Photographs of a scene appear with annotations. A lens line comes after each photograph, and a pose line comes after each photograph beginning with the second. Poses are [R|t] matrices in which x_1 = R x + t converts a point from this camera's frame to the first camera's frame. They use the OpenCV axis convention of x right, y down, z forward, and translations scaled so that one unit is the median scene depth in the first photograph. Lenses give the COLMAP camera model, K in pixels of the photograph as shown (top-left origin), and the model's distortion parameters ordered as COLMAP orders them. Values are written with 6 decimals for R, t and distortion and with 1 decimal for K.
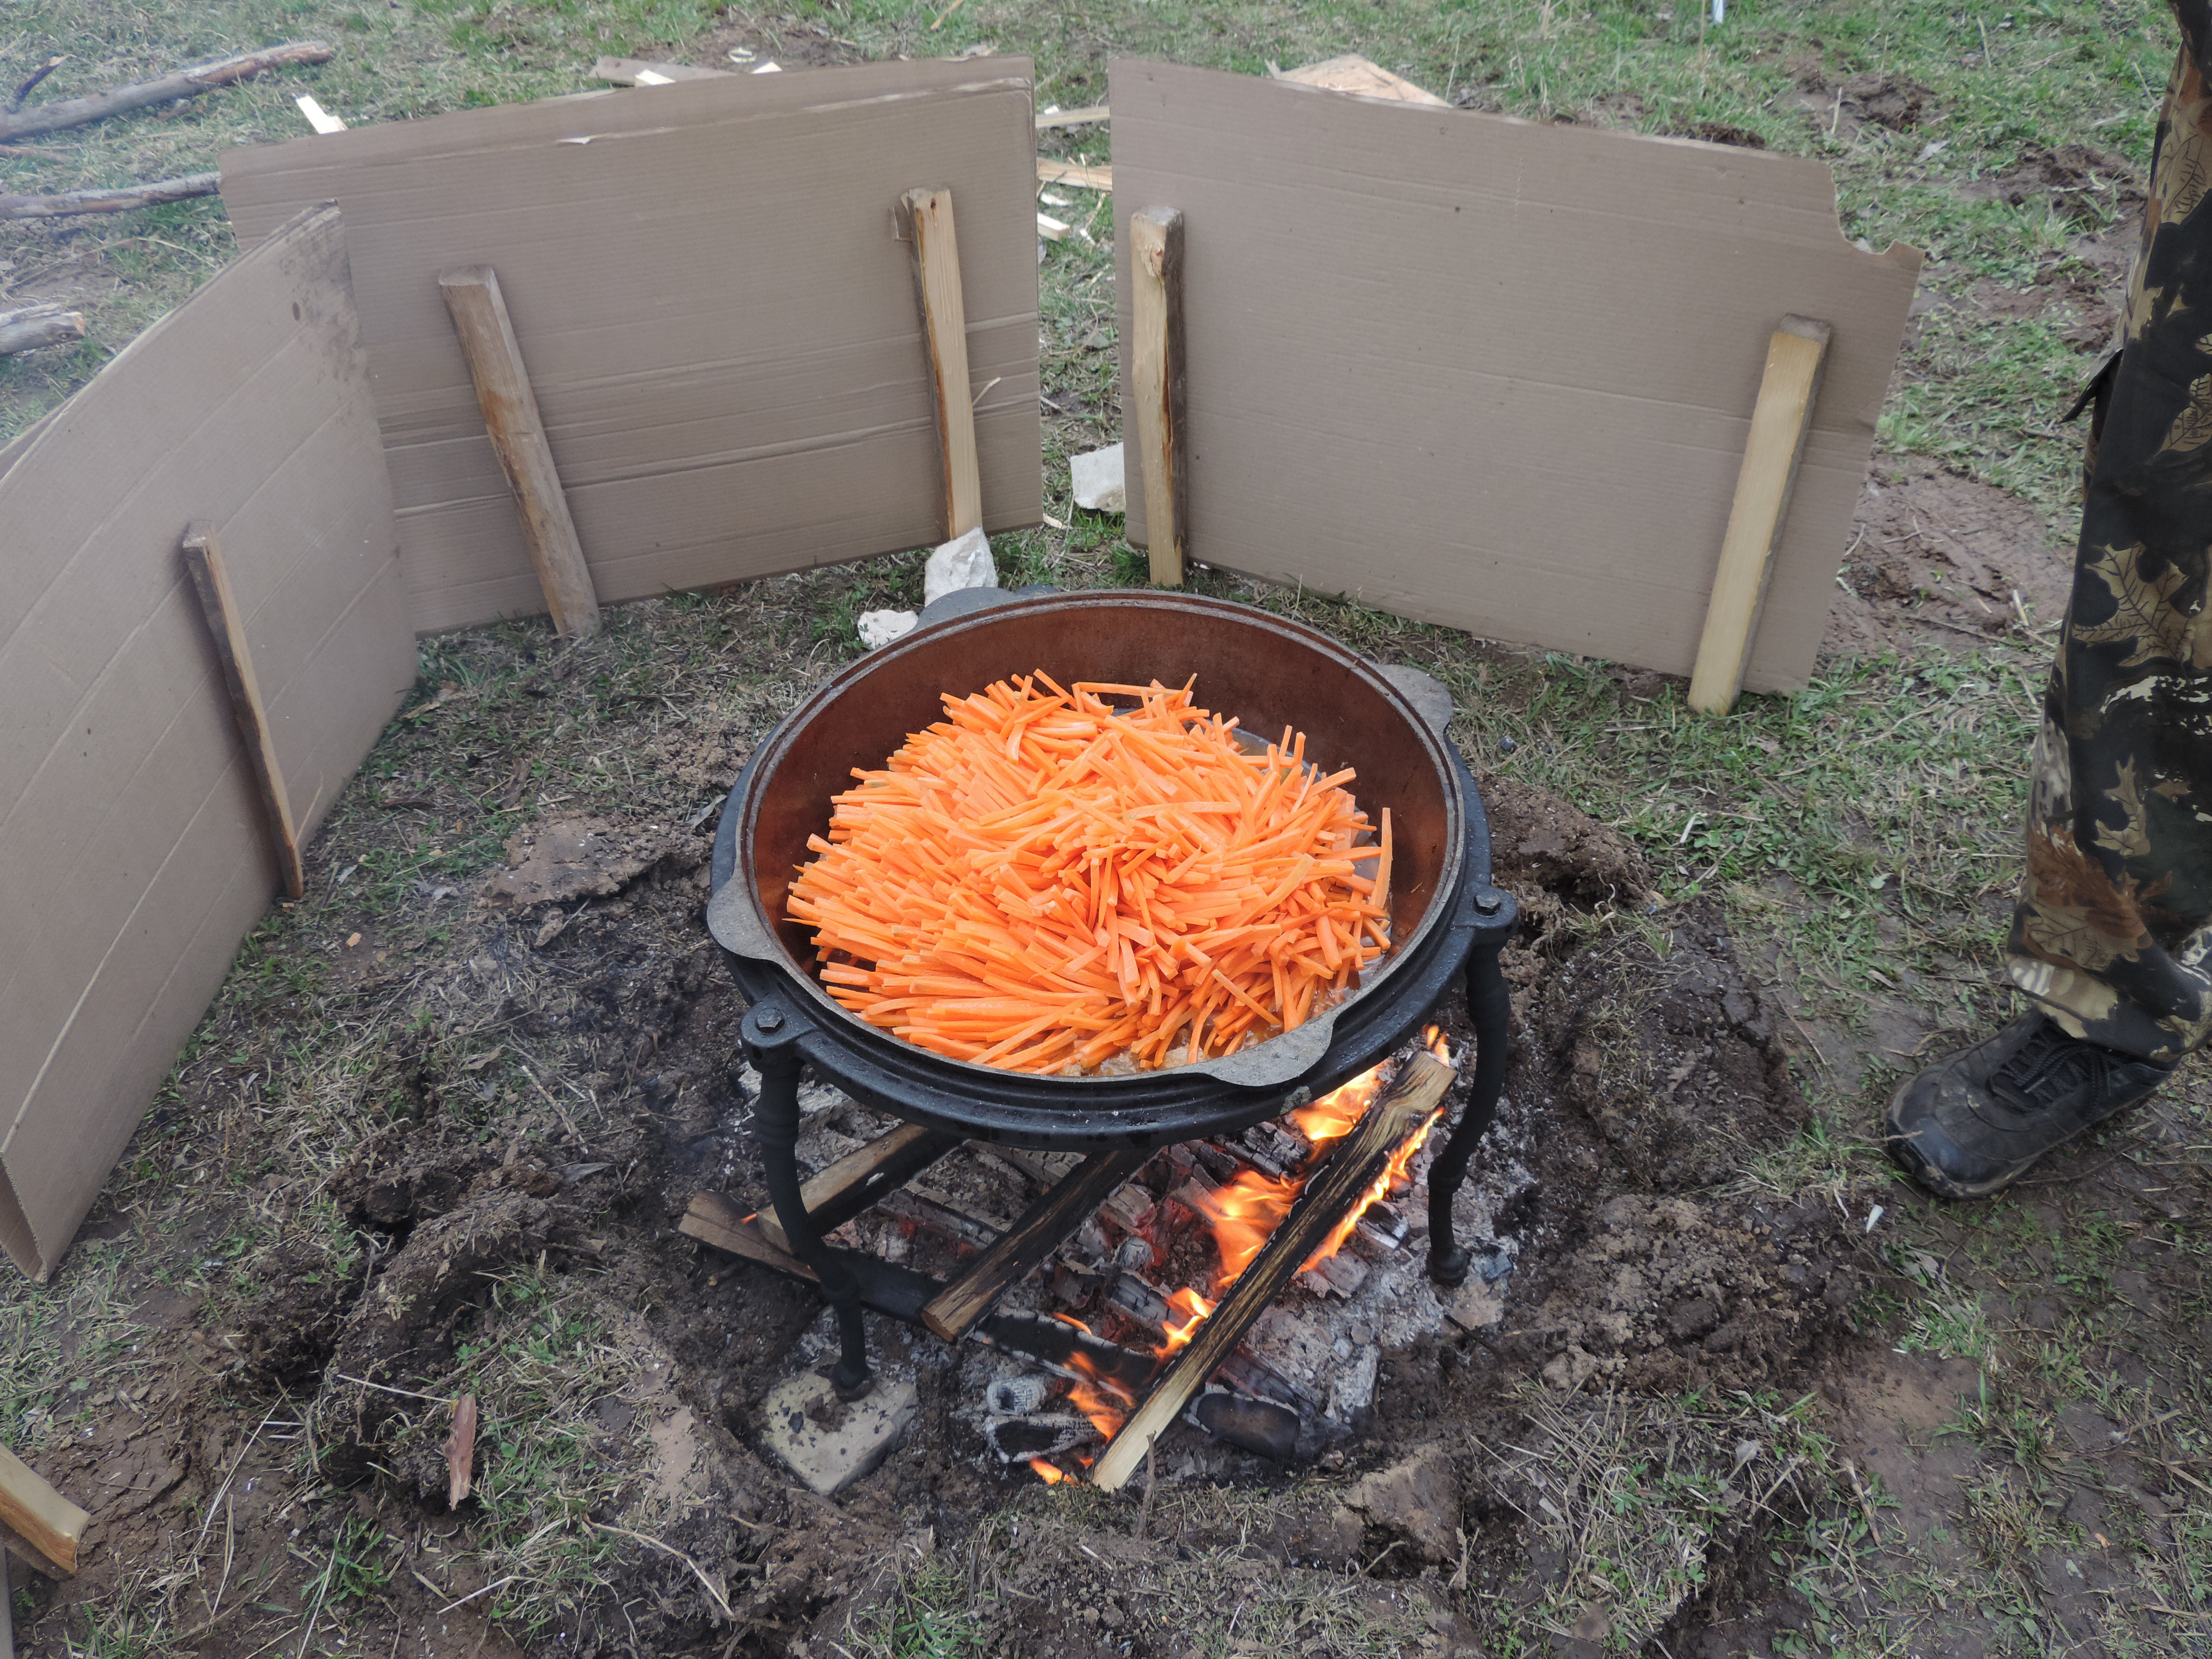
lens RADIAL K [[1888.2, 0, 1116.4], [0, 1888.2, 840.4], [0, 0, 1]] dist [-0.038222, 0.014991]
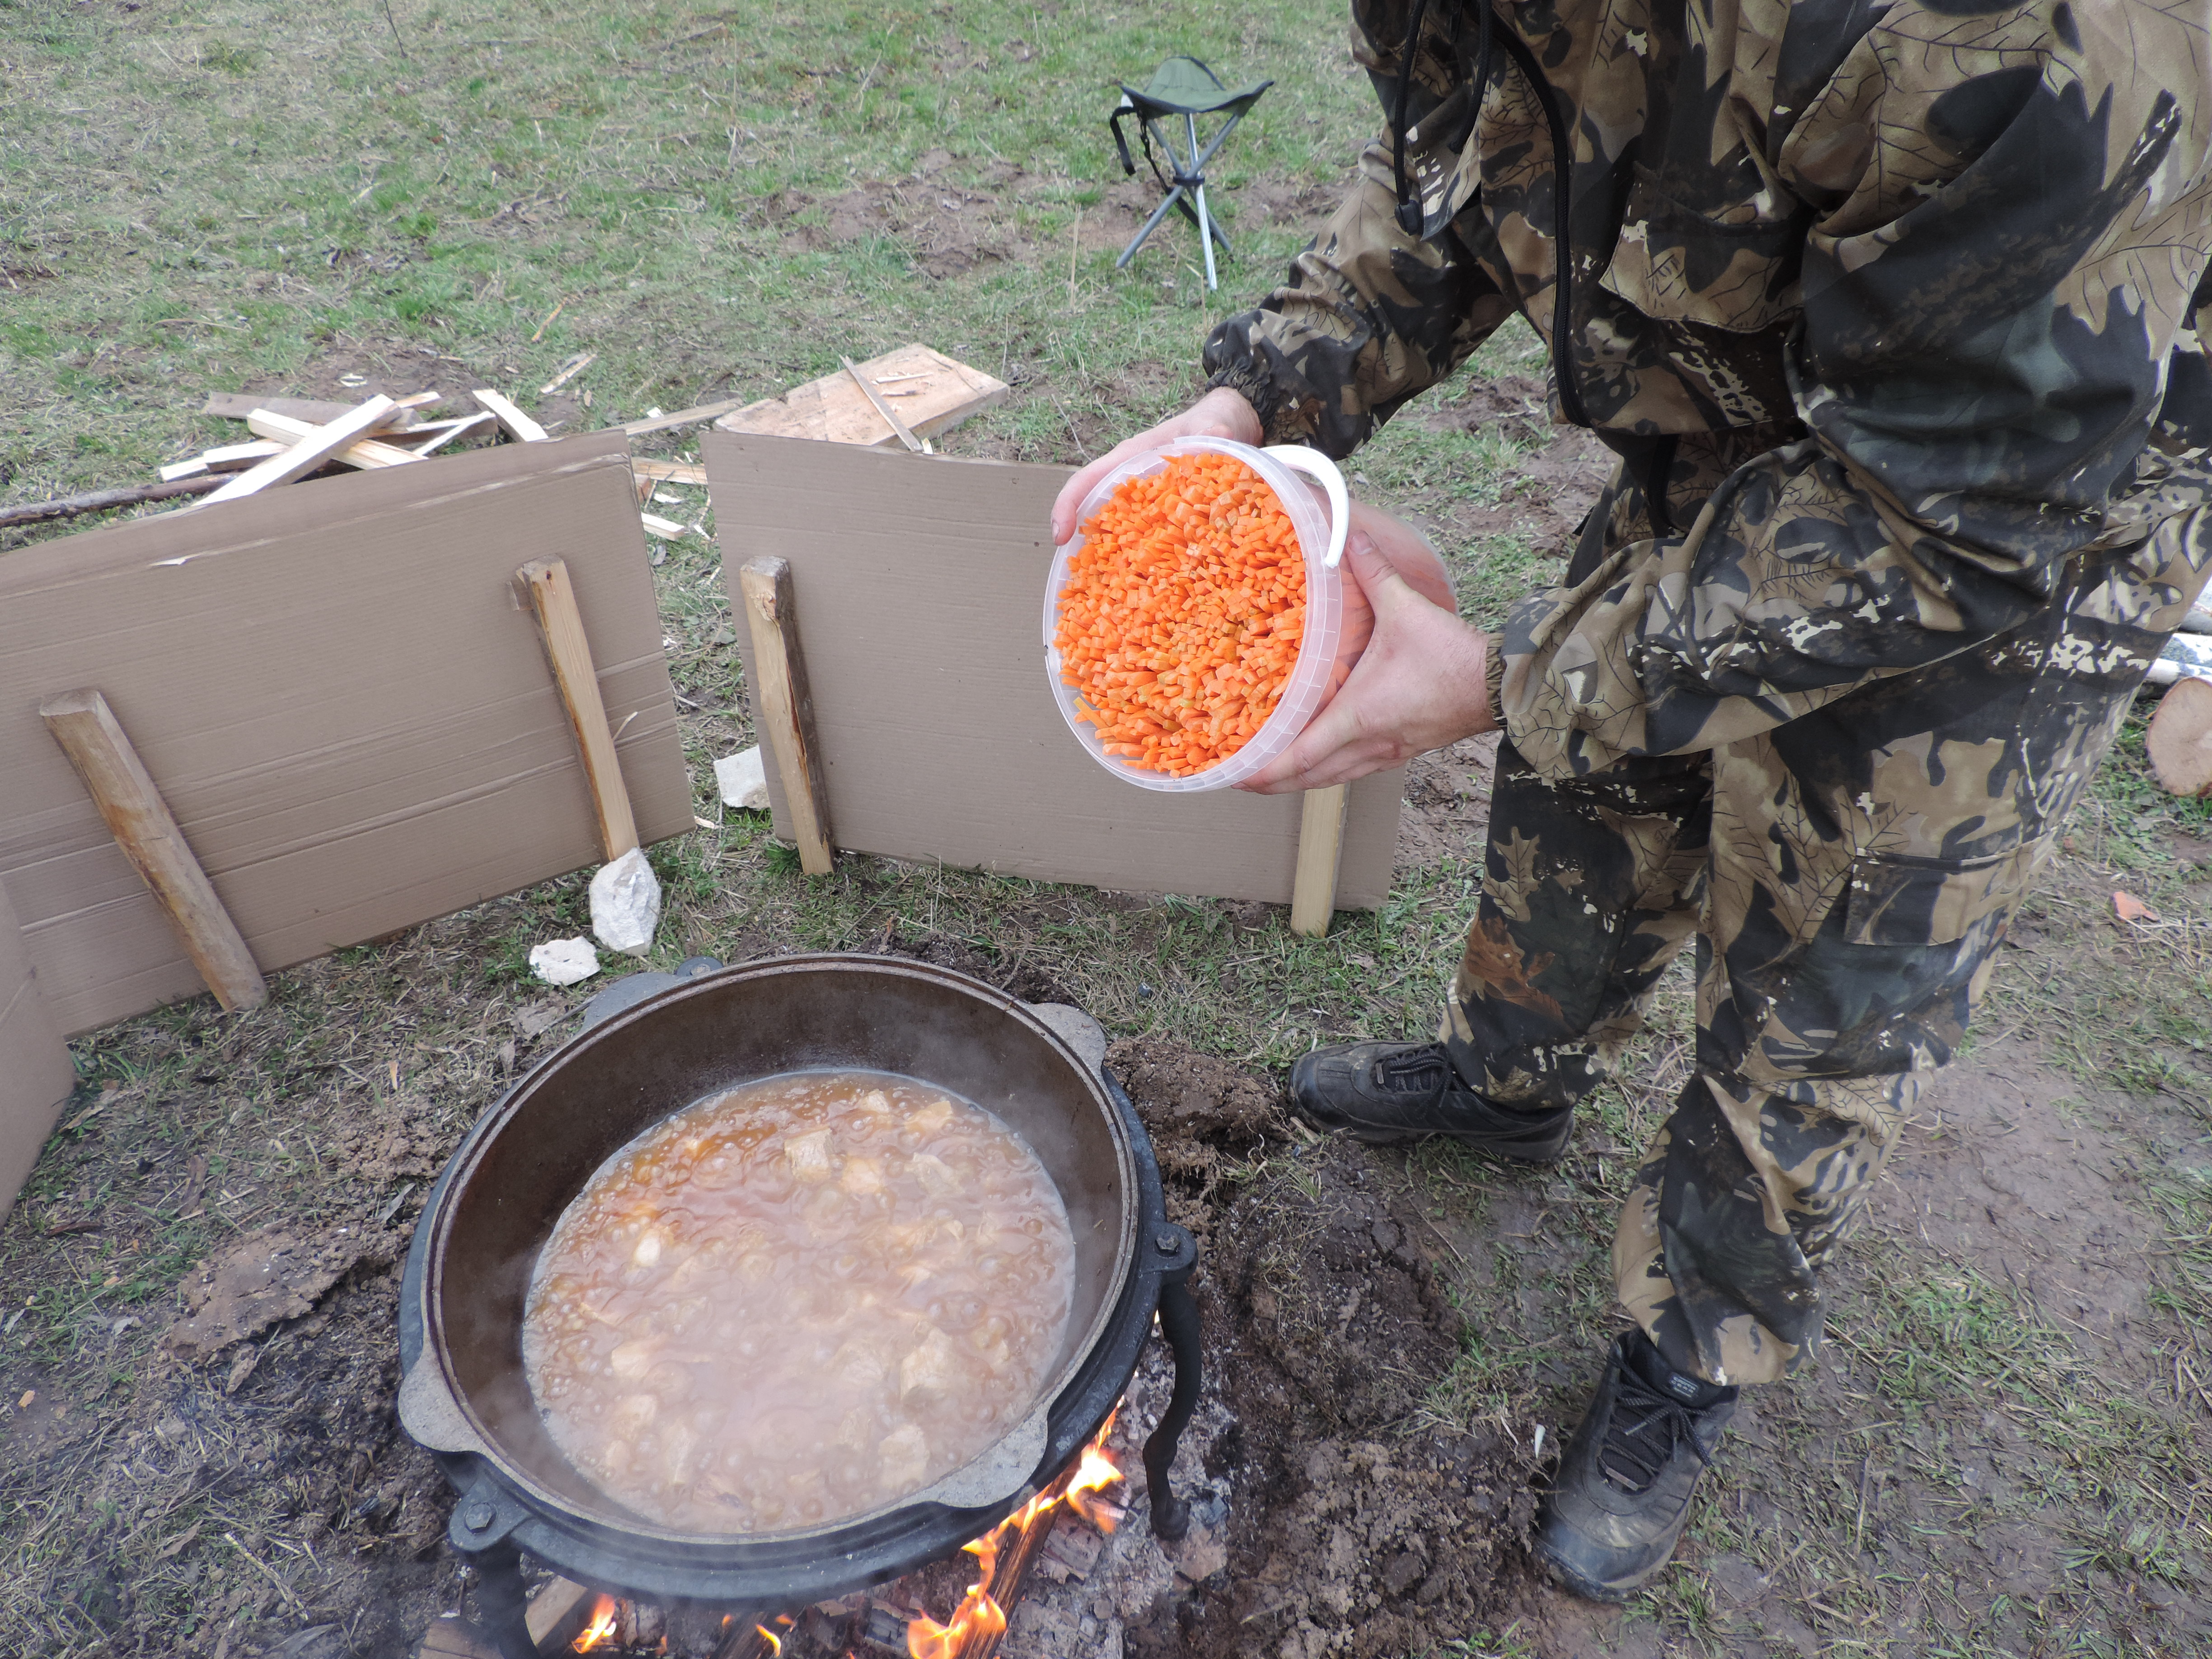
lens RADIAL K [[1581.5, 0, 1115.8], [0, 1581.5, 839.8], [0, 0, 1]] dist [-0.019608, 0.003788]
pose [[0.969581, -0.135365, 0.203935, 0.012554], [0.145097, 0.988851, -0.033477, -0.131850], [-0.197130, 0.062049, 0.978412, 0.088568]]
